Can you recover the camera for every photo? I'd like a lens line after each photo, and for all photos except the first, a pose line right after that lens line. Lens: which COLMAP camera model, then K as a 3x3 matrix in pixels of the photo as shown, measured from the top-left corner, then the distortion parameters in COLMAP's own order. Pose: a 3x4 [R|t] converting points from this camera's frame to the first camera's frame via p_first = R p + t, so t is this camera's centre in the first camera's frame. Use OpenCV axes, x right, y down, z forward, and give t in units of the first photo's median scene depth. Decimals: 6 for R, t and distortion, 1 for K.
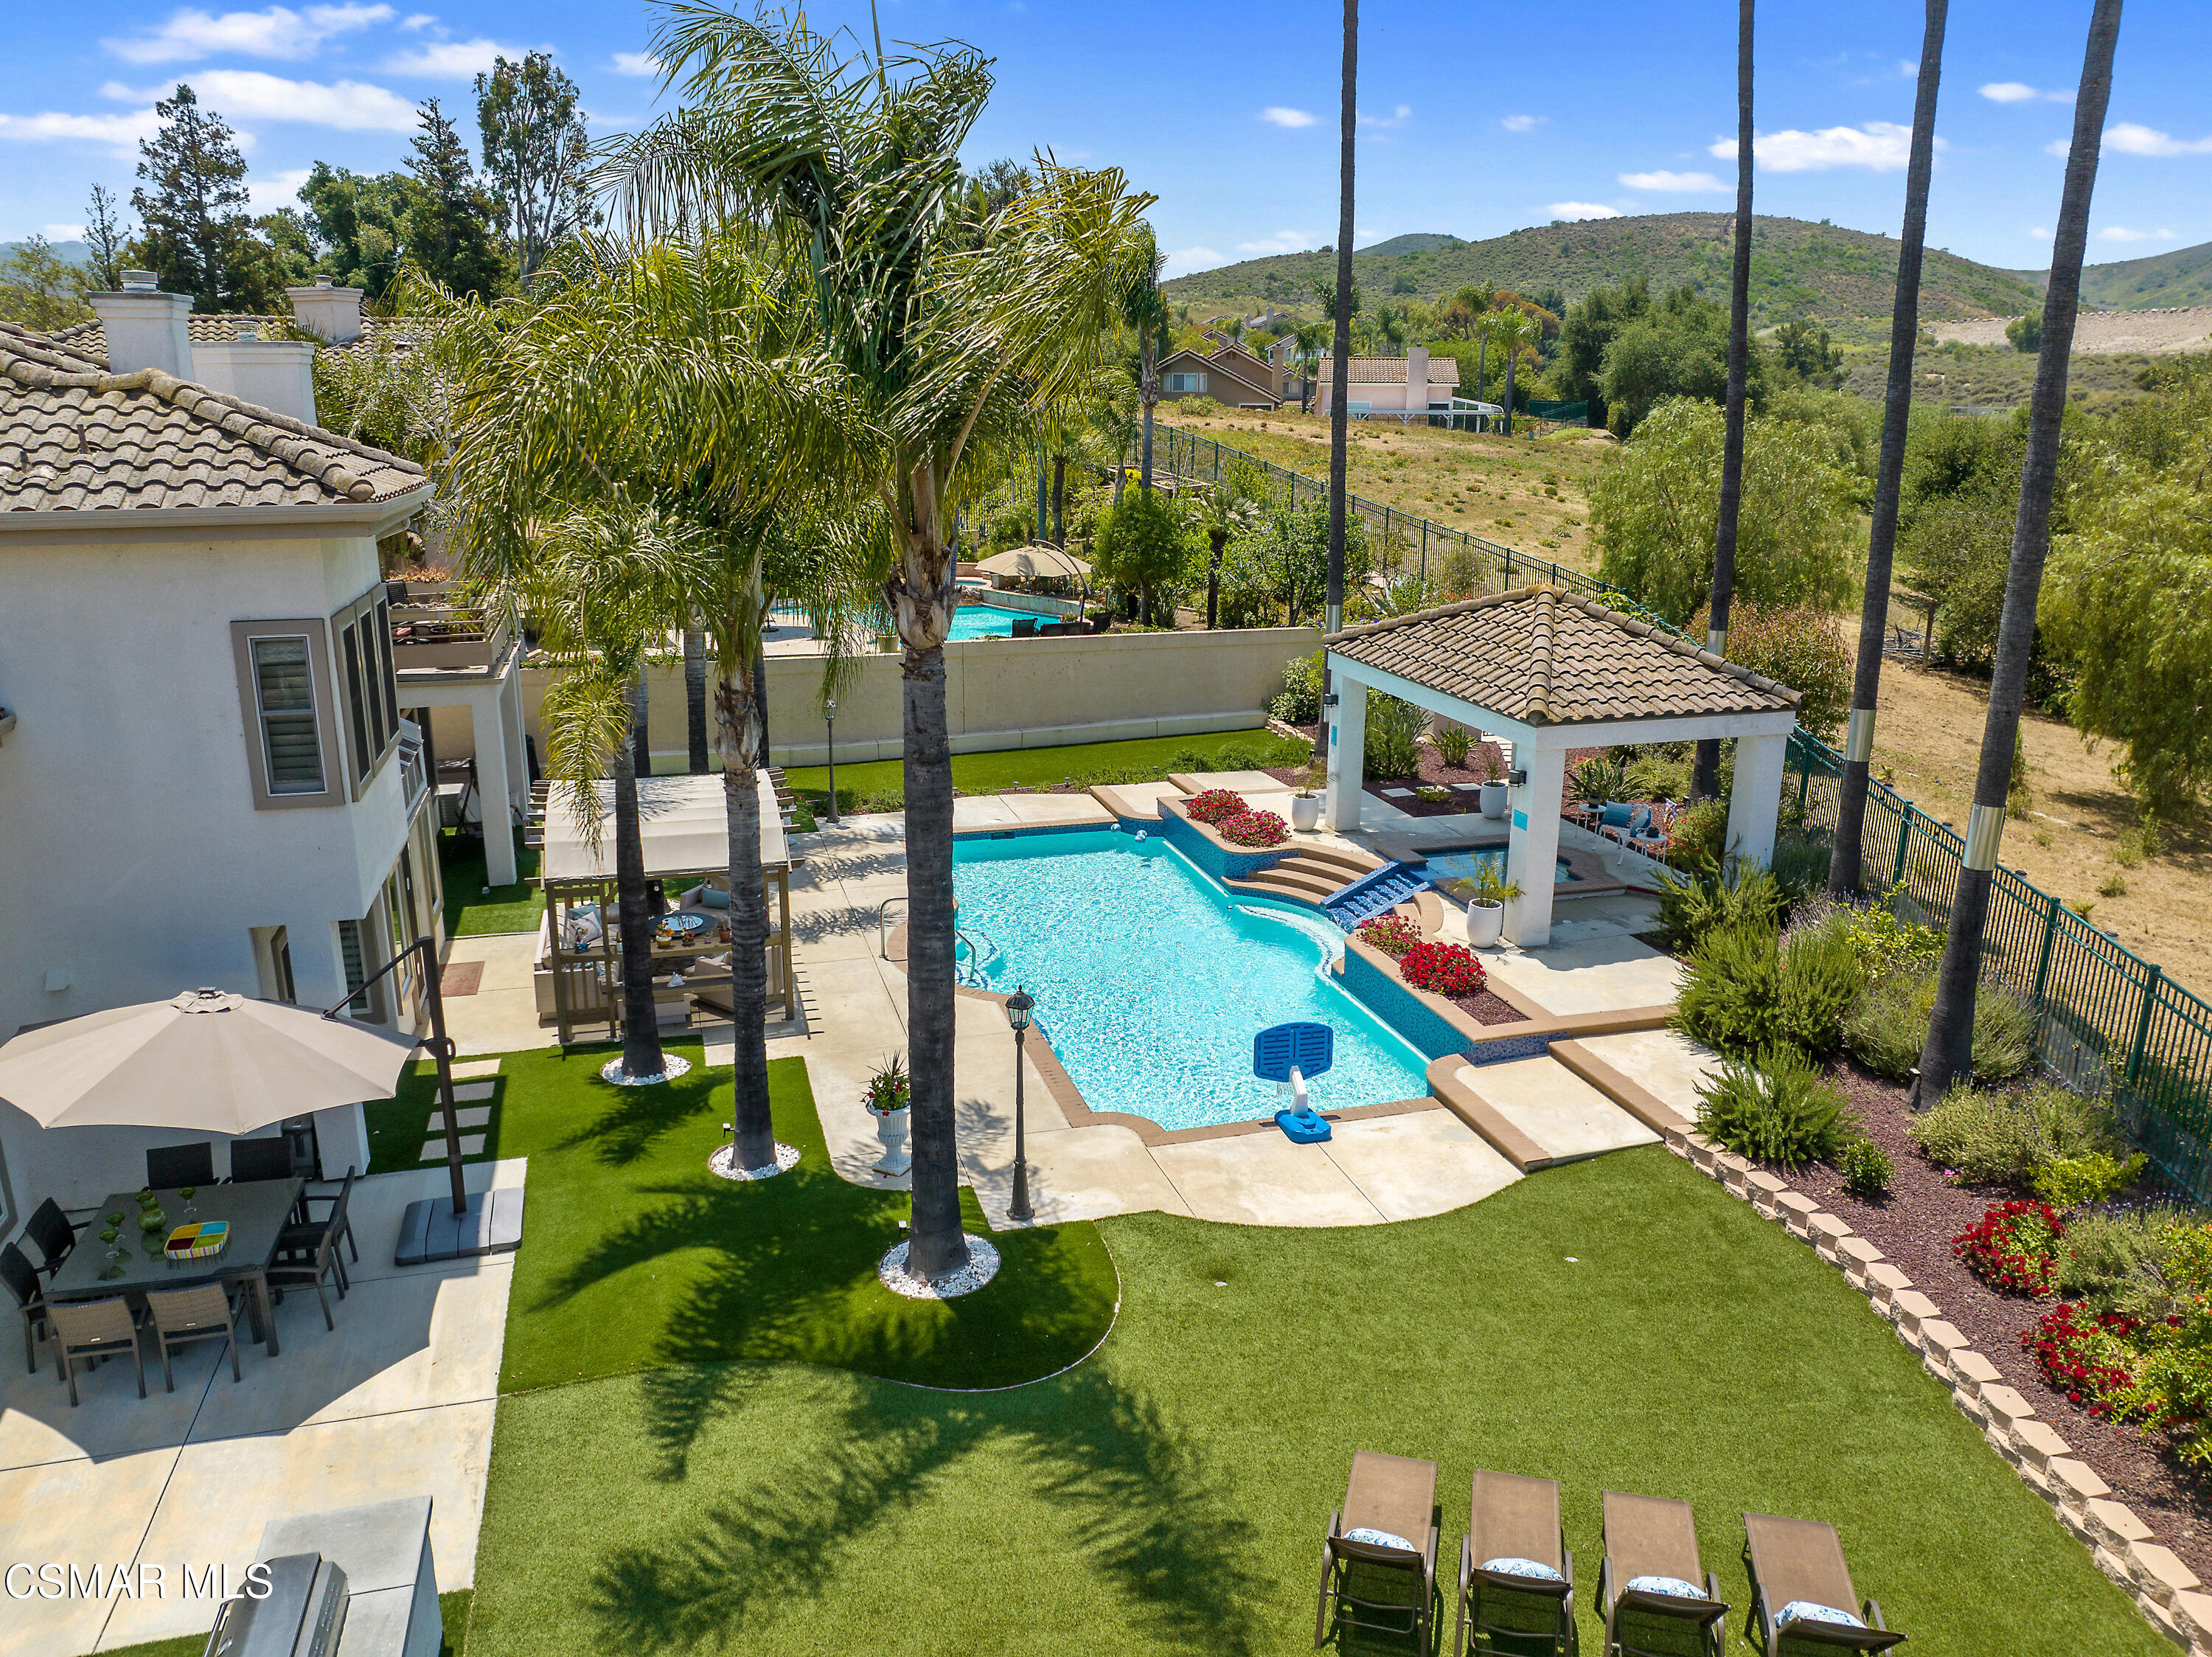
lens RADIAL K [[1589.4, 0, 1095.7], [0, 1589.4, 826.5], [0, 0, 1]] dist [-0.030579, 0.002396]
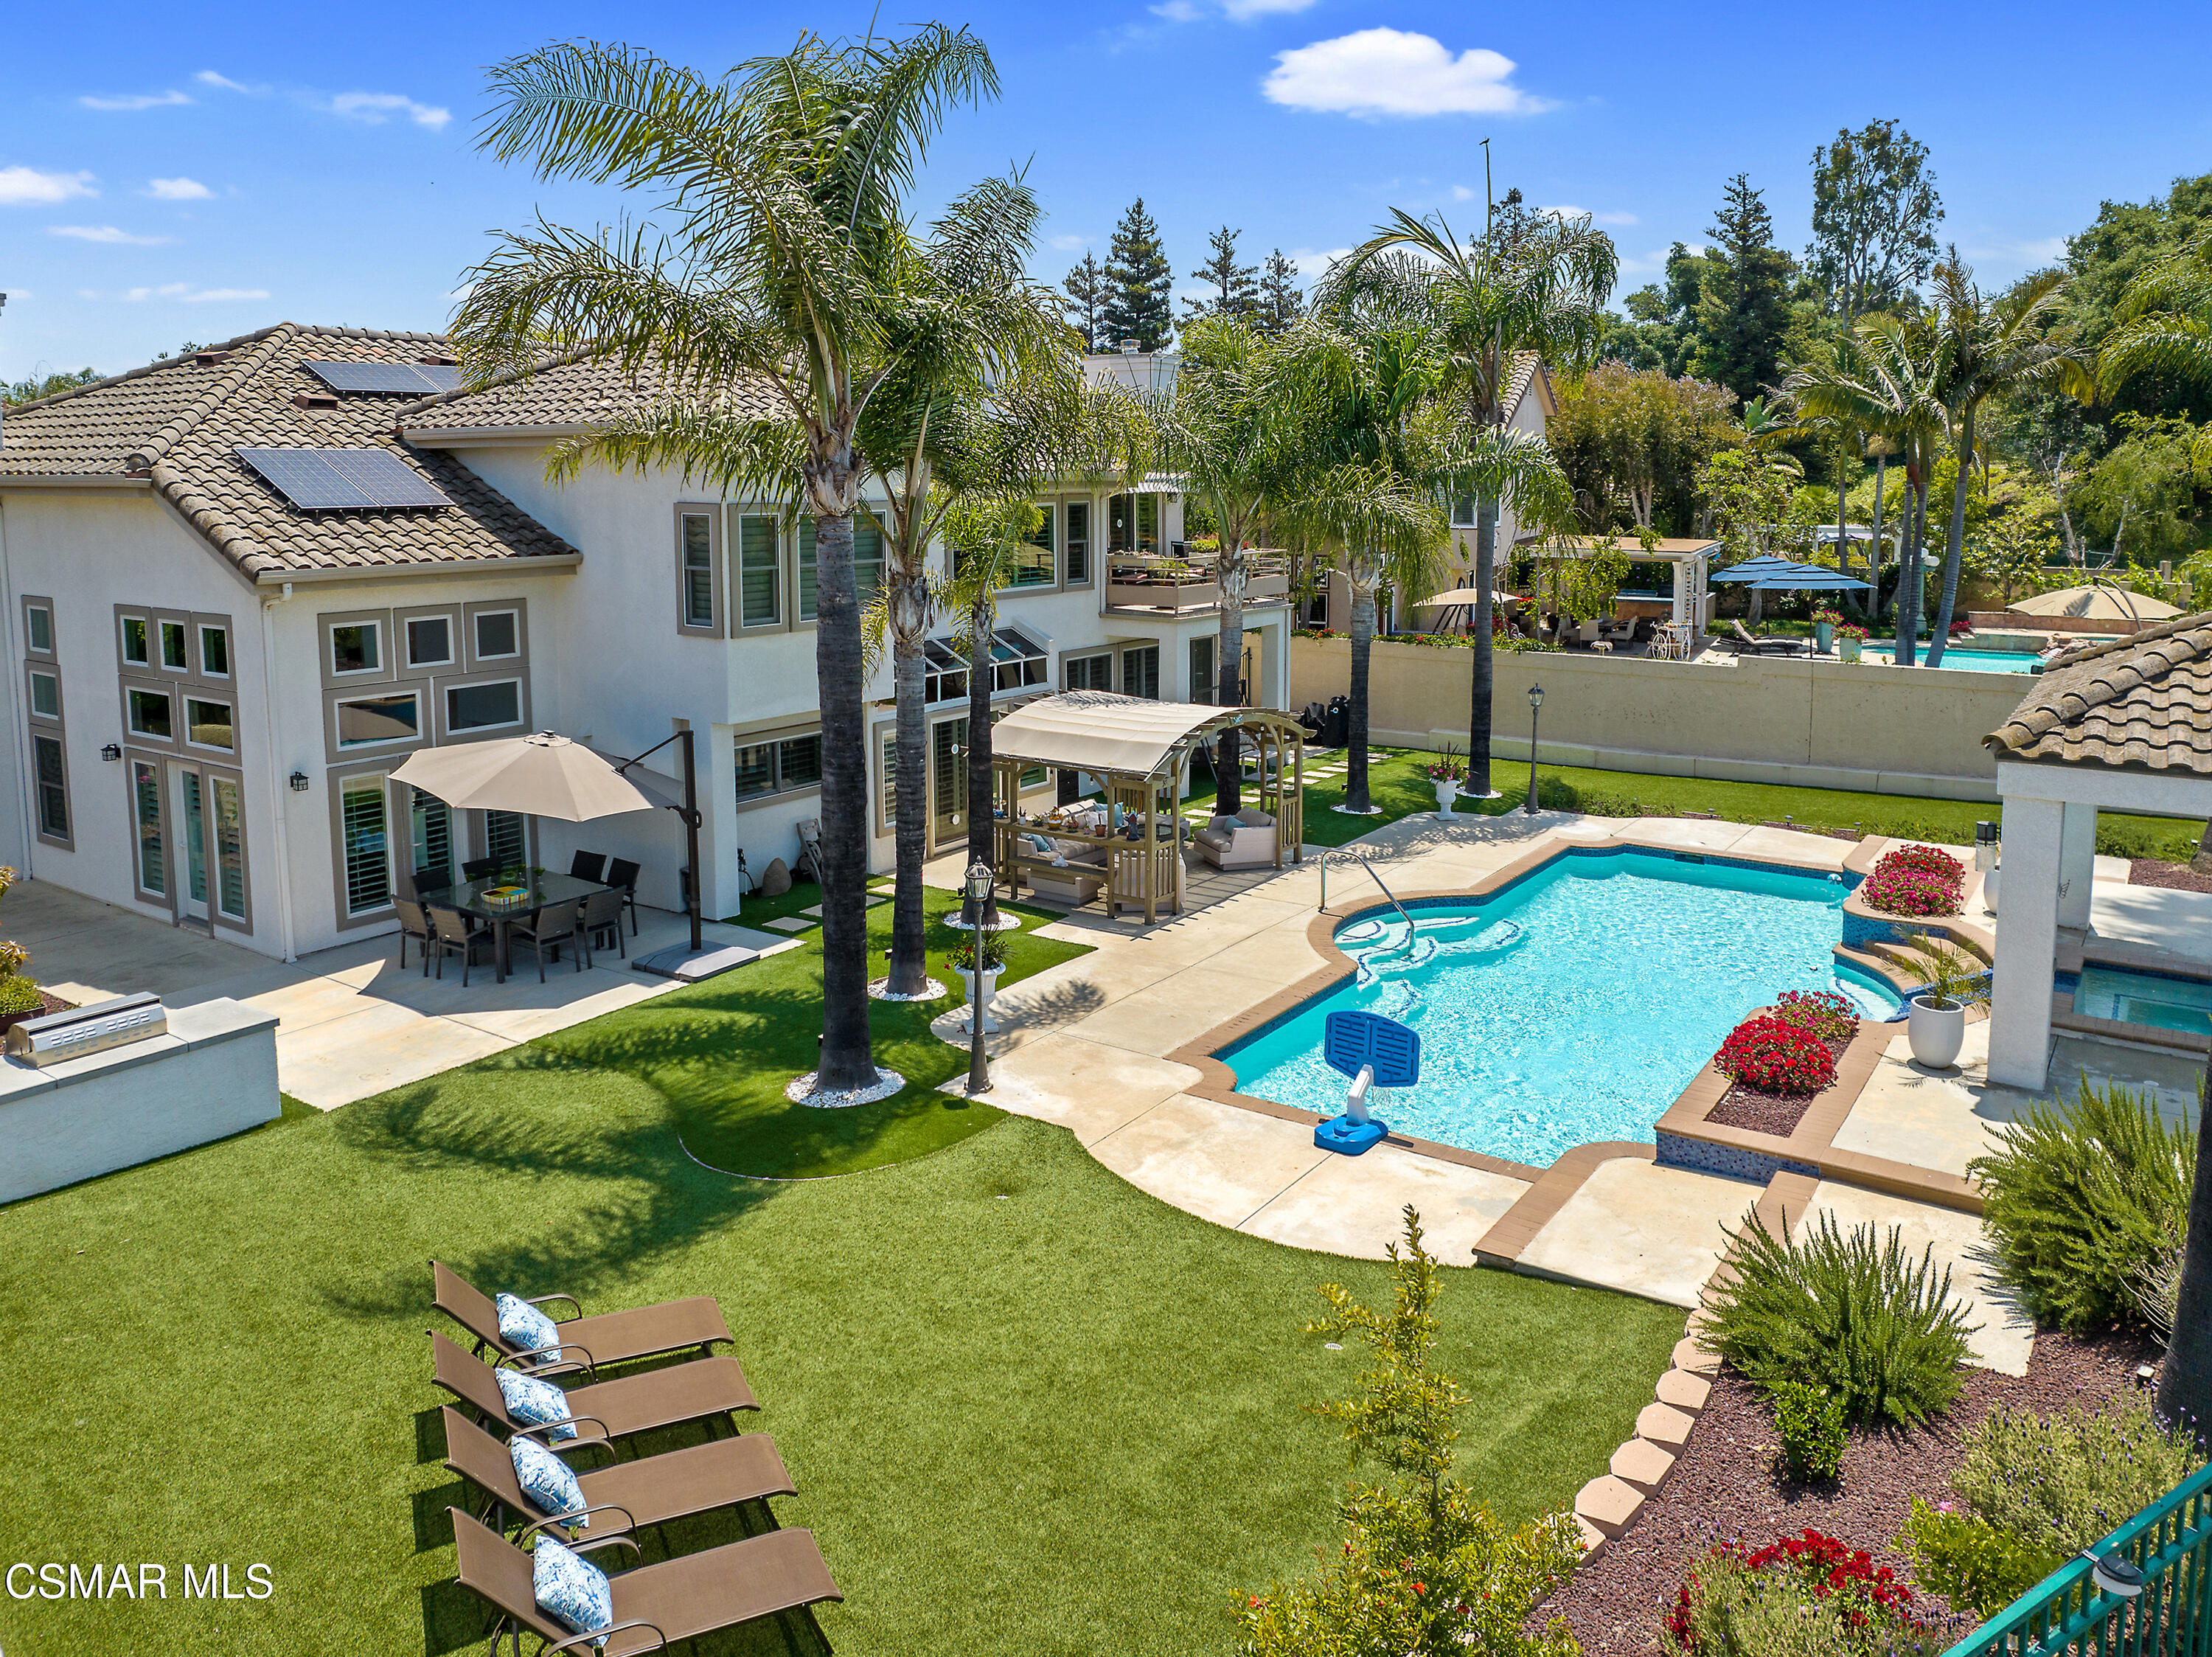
lens RADIAL K [[1551.4, 0, 1143.3], [0, 1551.4, 661.0], [0, 0, 1]] dist [-0.053923, 0.028509]
pose [[0.651589, 0.090858, -0.753111, 0.475190], [-0.196187, 0.979208, -0.051605, 0.002308], [0.732763, 0.181376, 0.655866, 0.233823]]
